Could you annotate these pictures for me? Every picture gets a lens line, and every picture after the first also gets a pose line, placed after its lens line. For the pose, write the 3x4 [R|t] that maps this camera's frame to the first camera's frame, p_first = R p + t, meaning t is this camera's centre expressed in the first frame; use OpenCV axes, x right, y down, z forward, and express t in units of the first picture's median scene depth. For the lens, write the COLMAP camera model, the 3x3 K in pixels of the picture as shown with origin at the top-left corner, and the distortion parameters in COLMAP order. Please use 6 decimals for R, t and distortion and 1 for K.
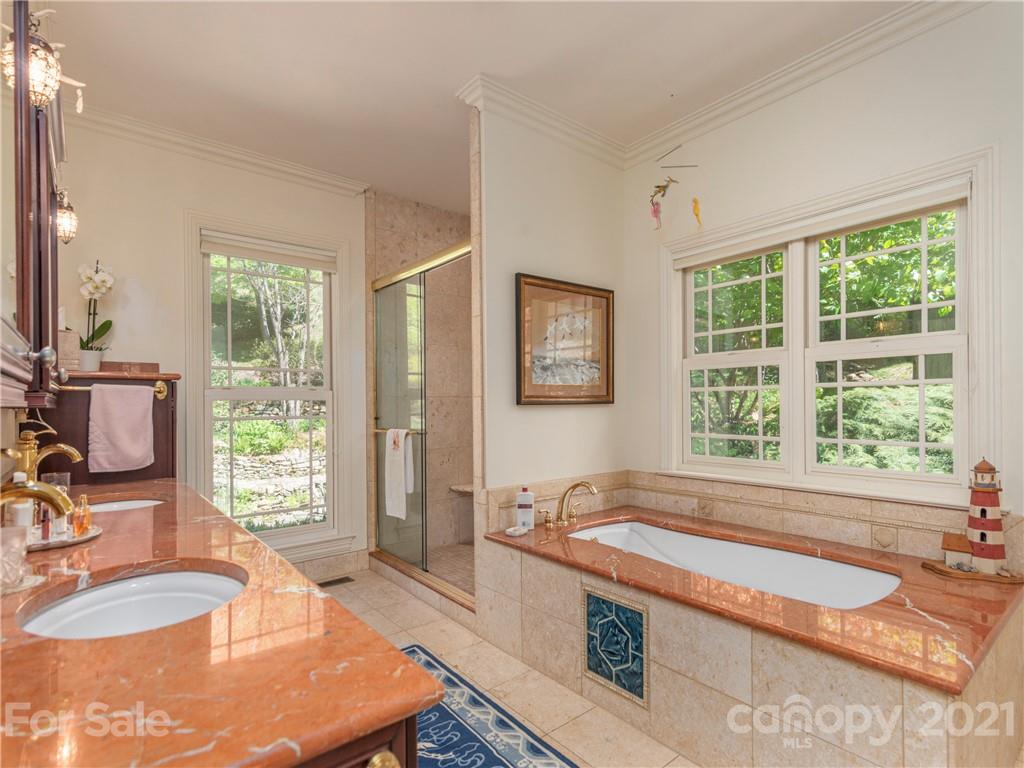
lens RADIAL K [[508.8, 0, 515.3], [0, 508.8, 390.7], [0, 0, 1]] dist [0.010335, -0.000300]
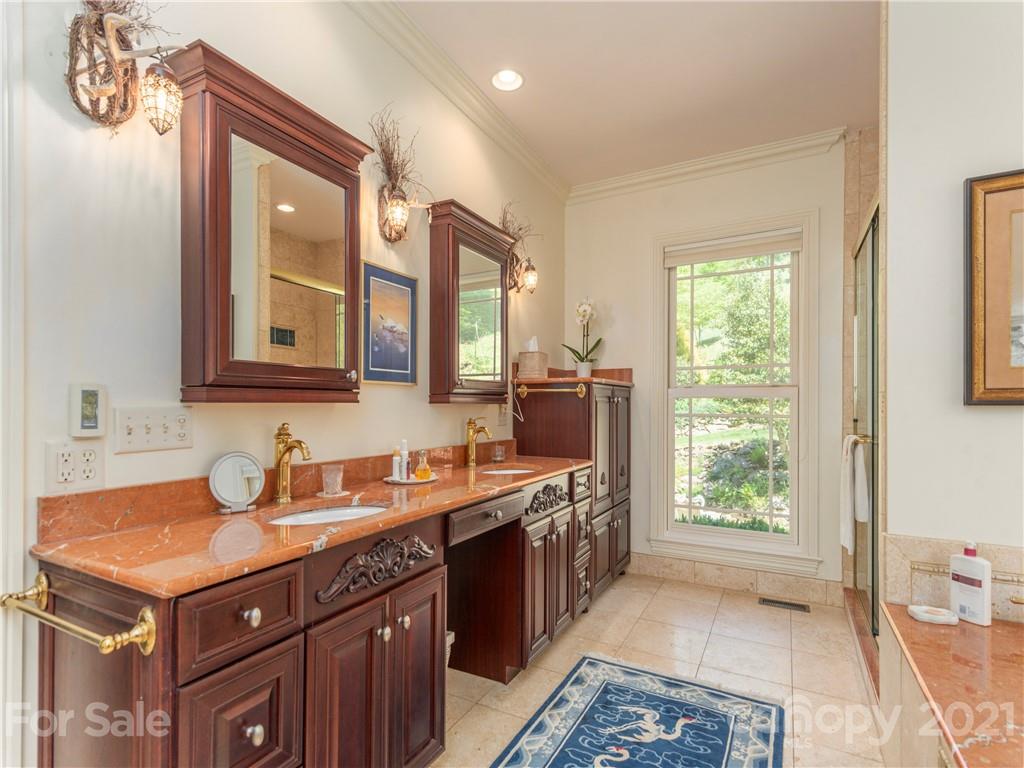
lens RADIAL K [[508.8, 0, 516.0], [0, 508.8, 392.7], [0, 0, 1]] dist [0.010335, -0.000300]
pose [[0.380241, -0.013187, -0.924793, 0.347434], [0.021327, 0.999757, -0.005487, 0.006198], [0.924641, -0.017637, 0.380430, 0.292820]]
